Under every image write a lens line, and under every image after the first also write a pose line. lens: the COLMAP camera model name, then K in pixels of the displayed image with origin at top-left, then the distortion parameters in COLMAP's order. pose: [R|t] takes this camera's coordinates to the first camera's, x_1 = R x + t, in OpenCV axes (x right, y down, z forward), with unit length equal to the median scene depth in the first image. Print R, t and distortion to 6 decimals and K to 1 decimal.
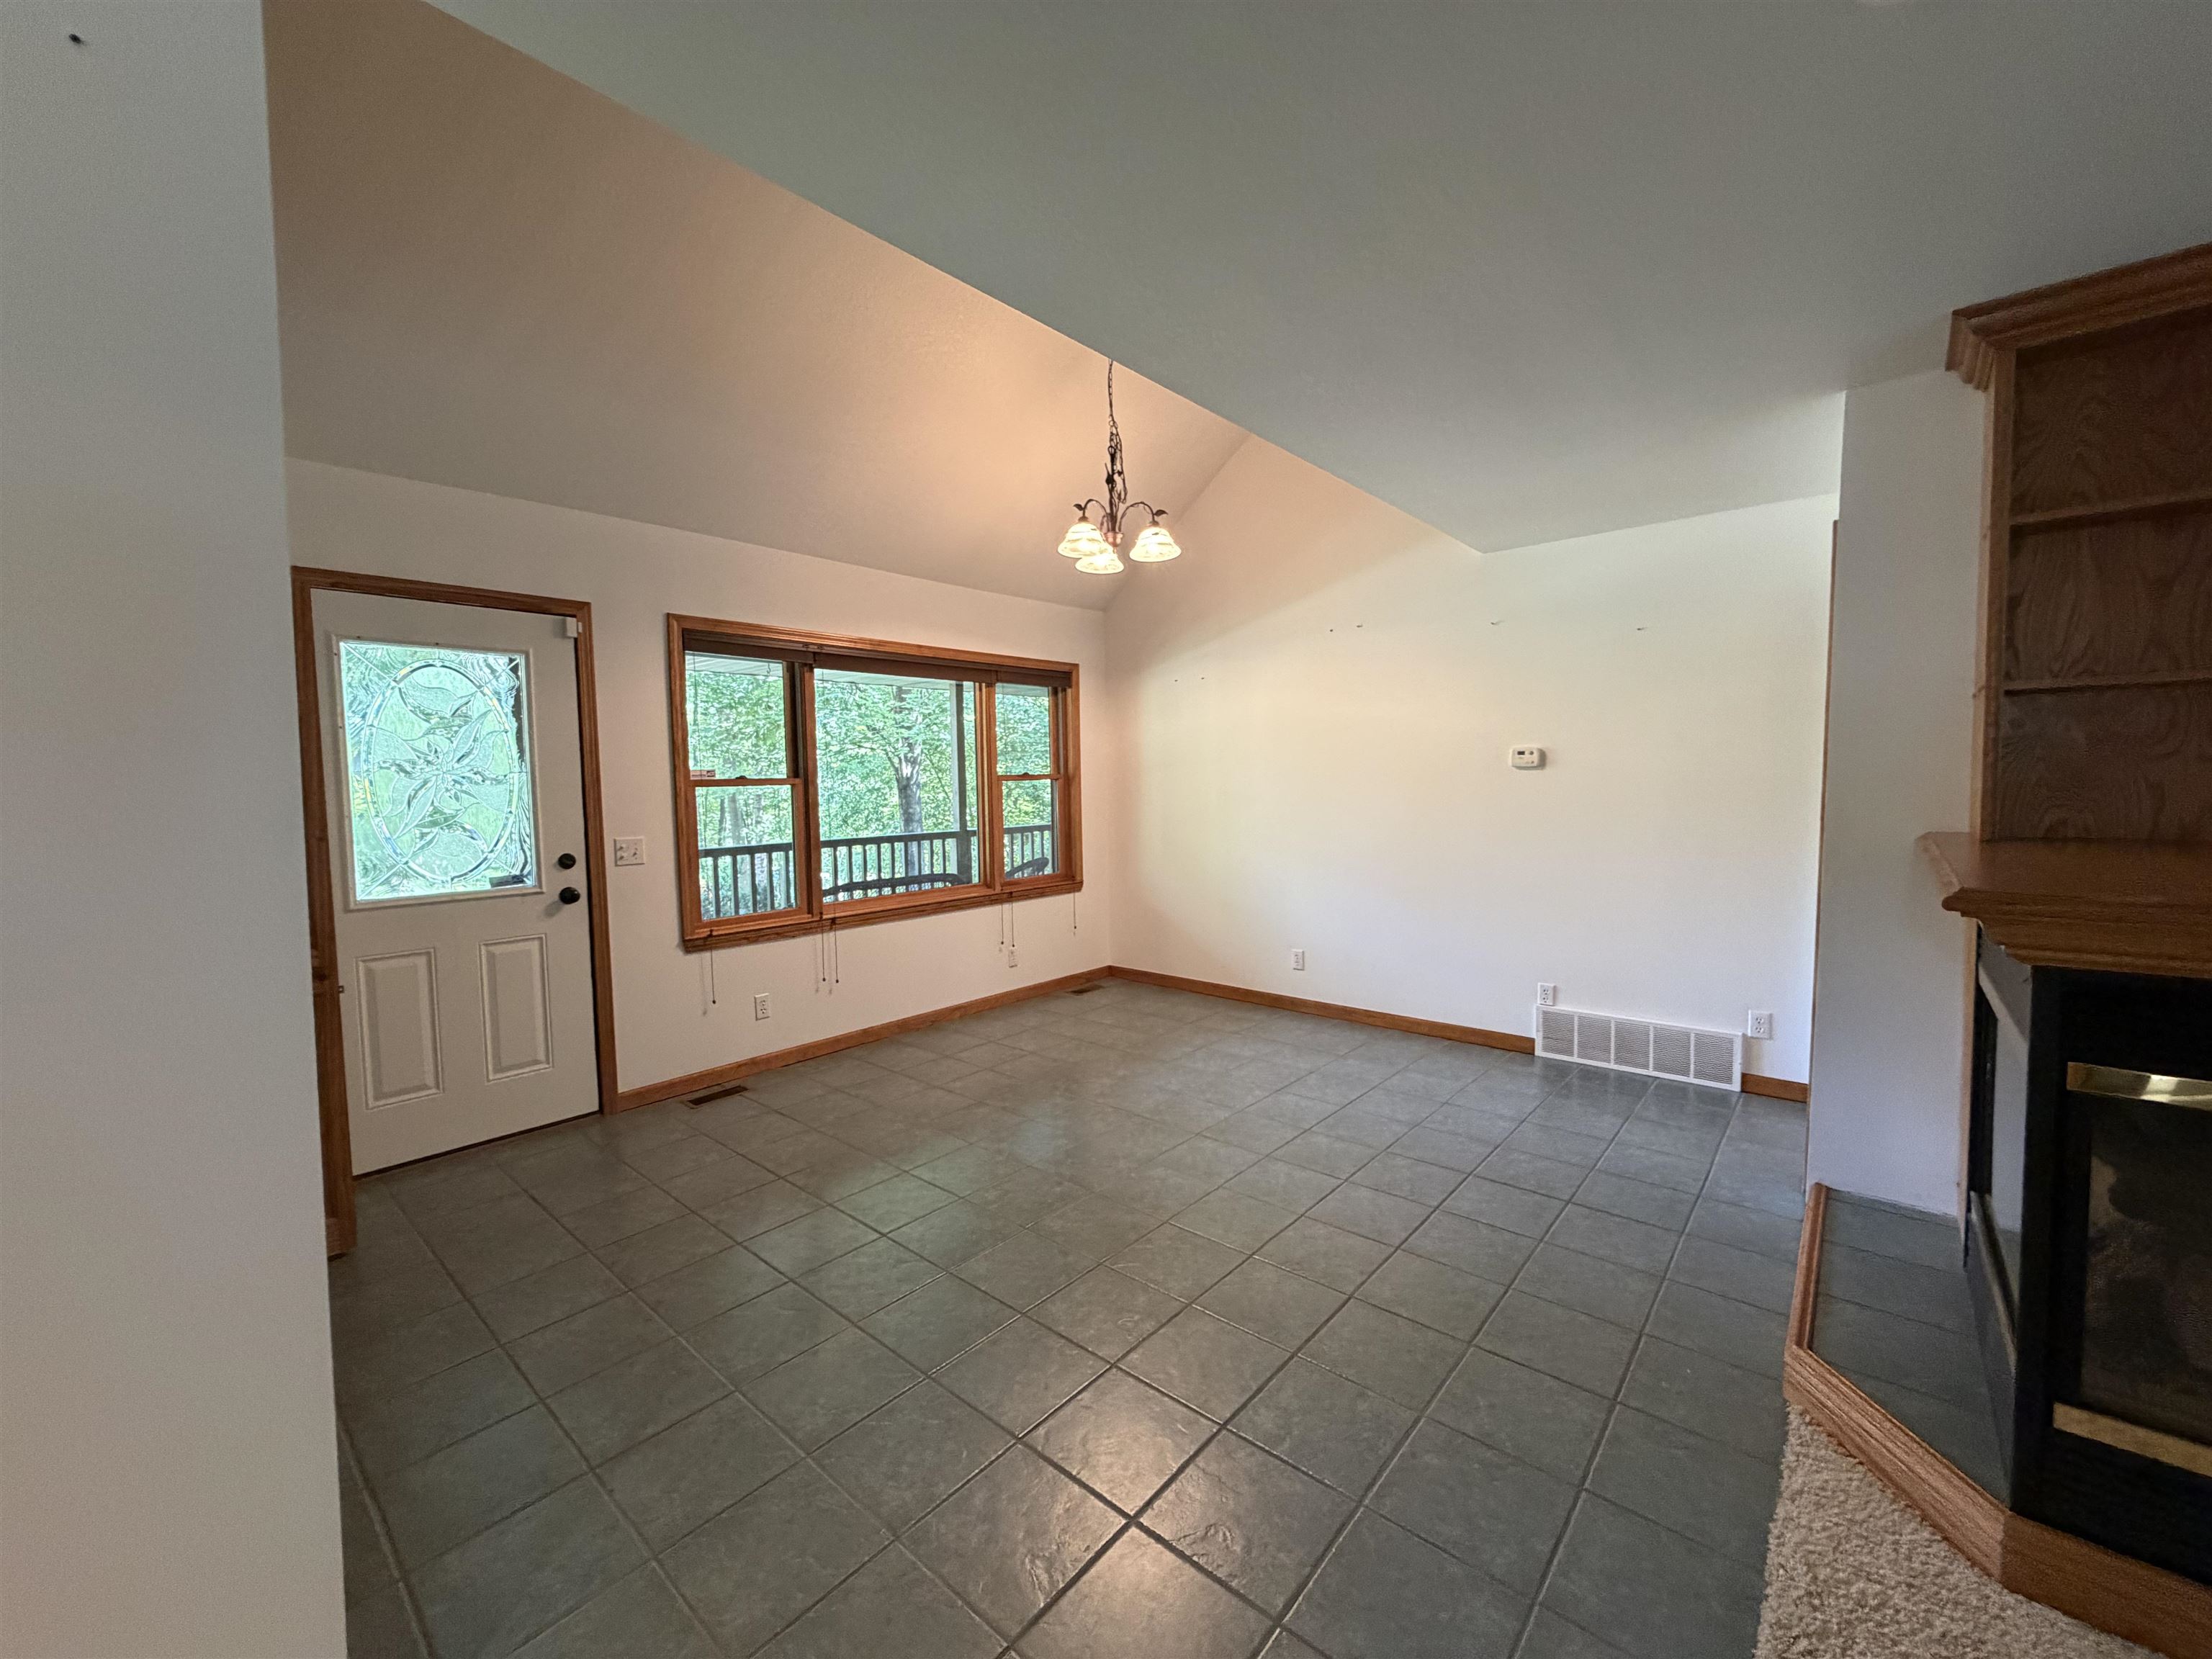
lens RADIAL K [[894.2, 0, 1106.0], [0, 894.2, 829.5], [0, 0, 1]] dist [-0.001721, -0.000783]
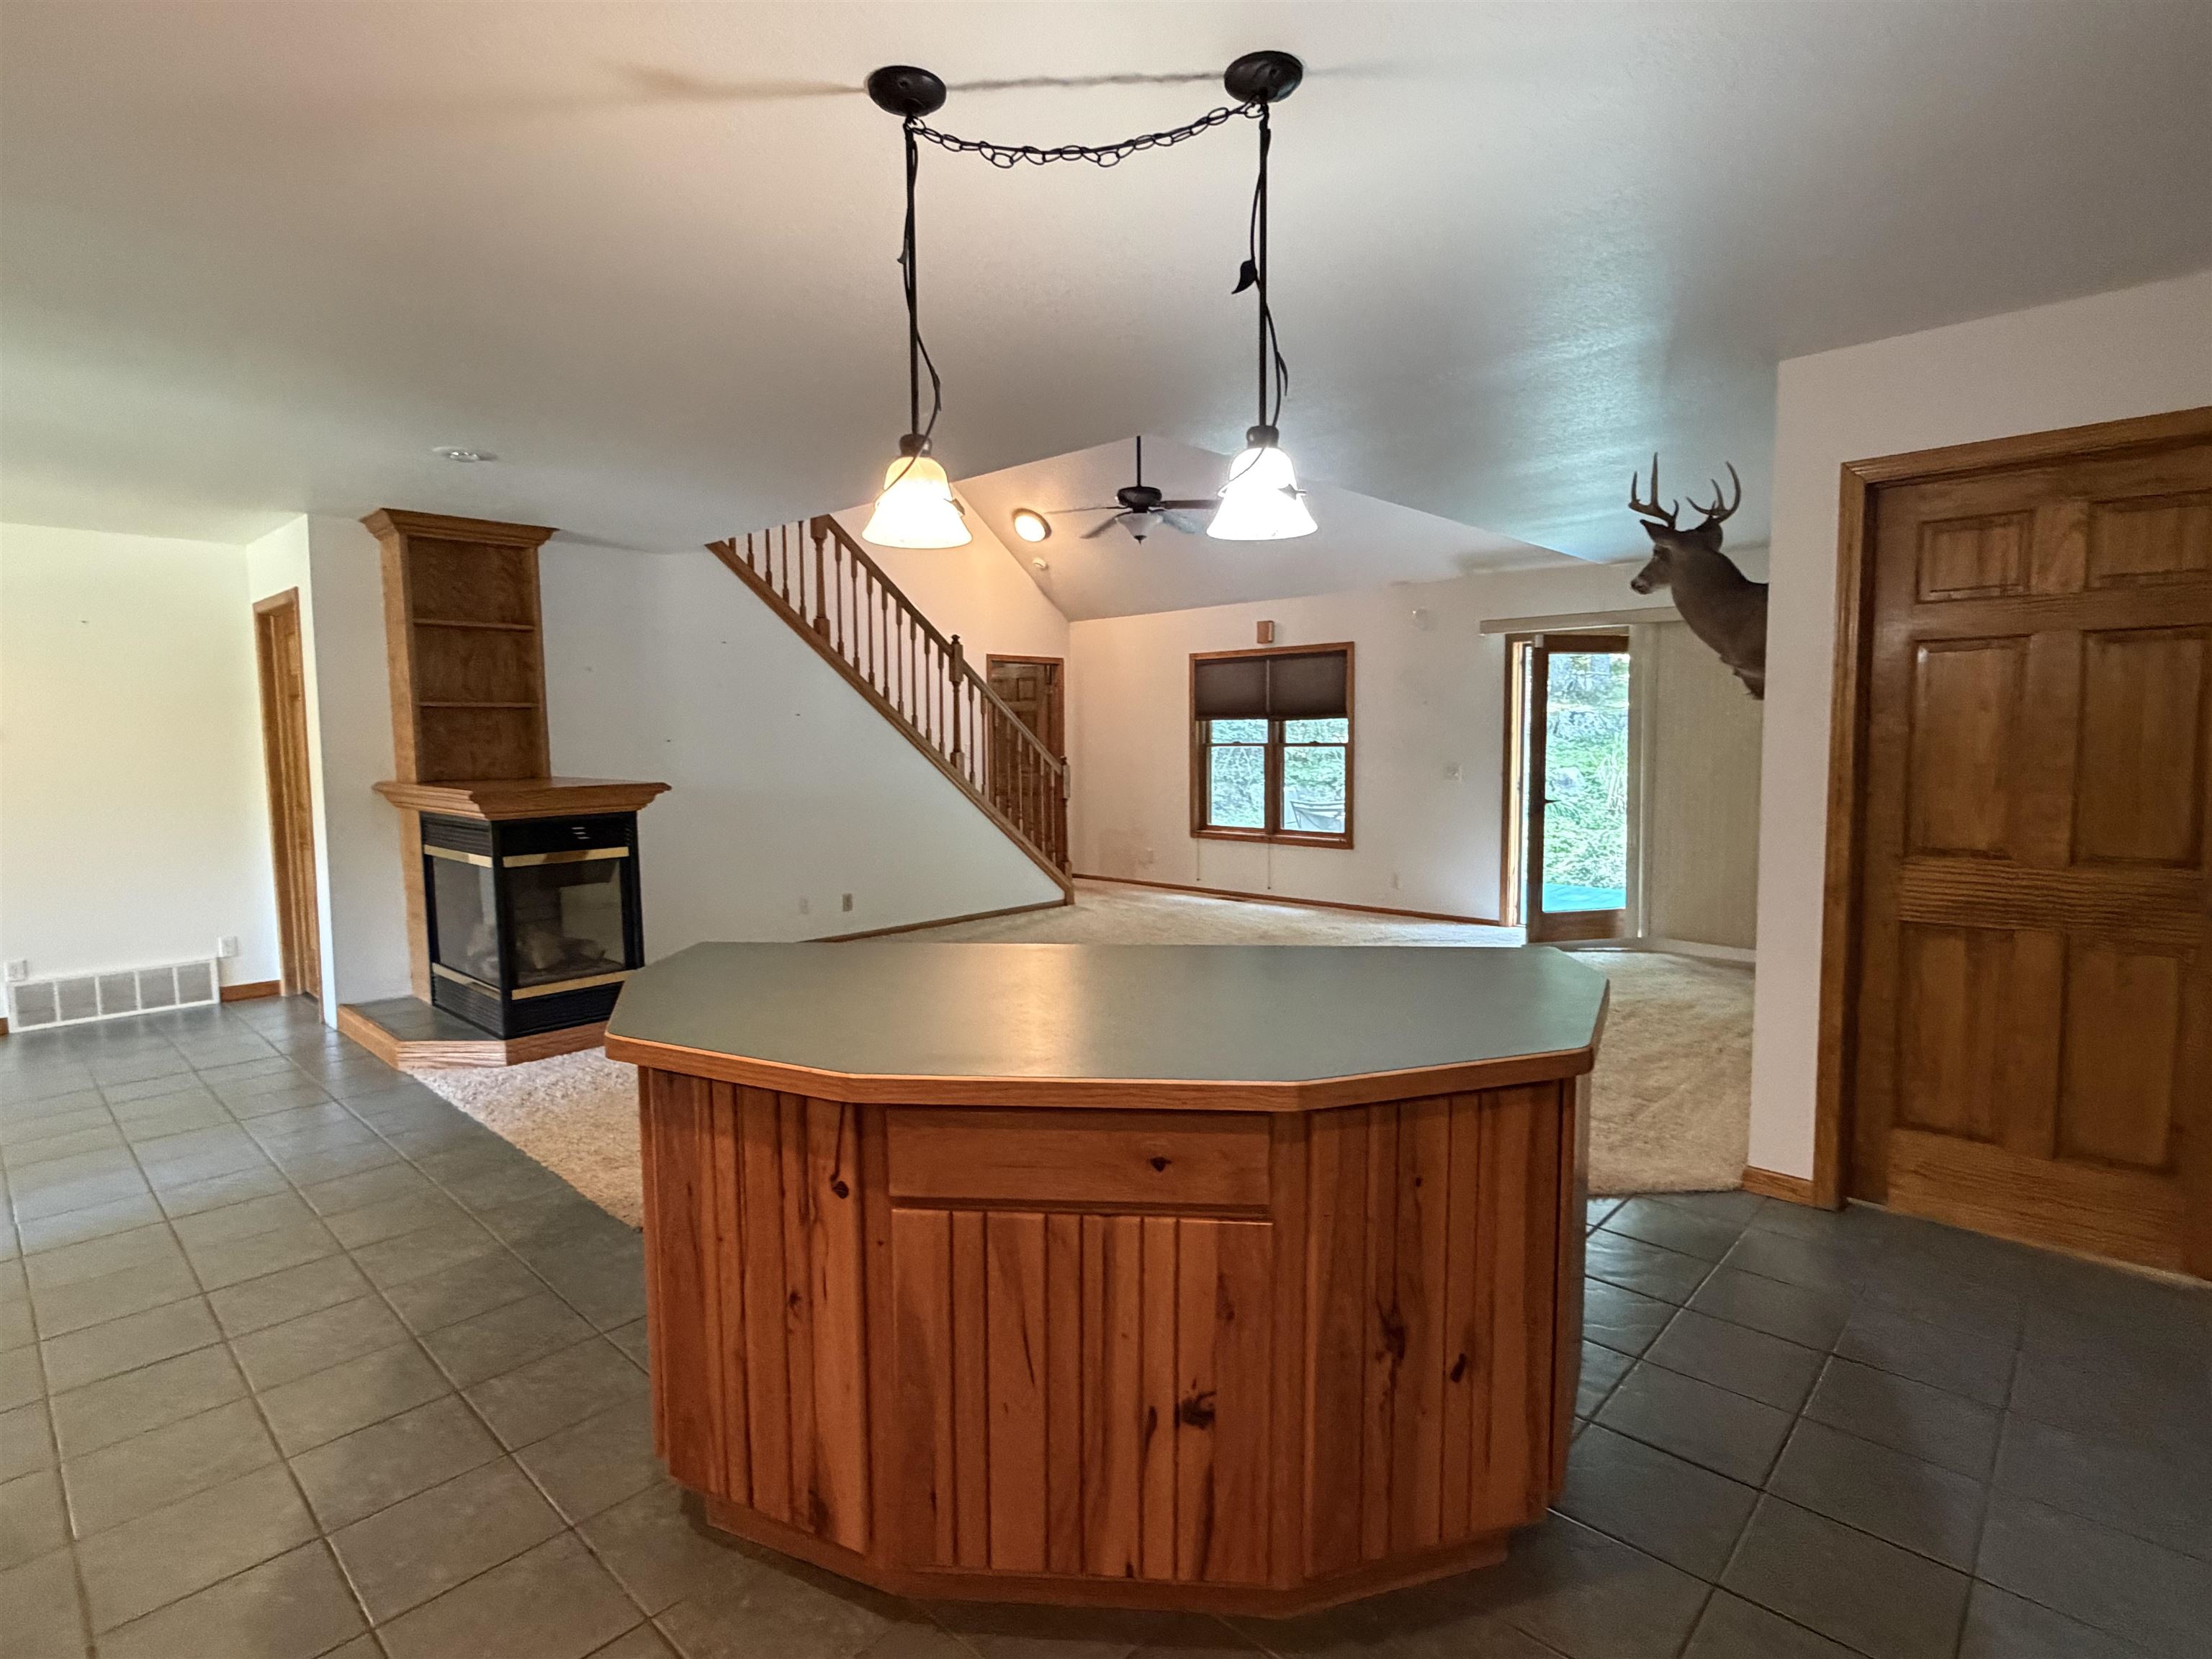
lens RADIAL K [[1123.4, 0, 1106.0], [0, 1123.4, 829.5], [0, 0, 1]] dist [-0.011371, 0.000319]
pose [[0.051476, -0.067694, 0.996377, -0.847692], [0.070044, 0.995488, 0.064015, 0.039291], [-0.996215, 0.066495, 0.055985, -0.383513]]
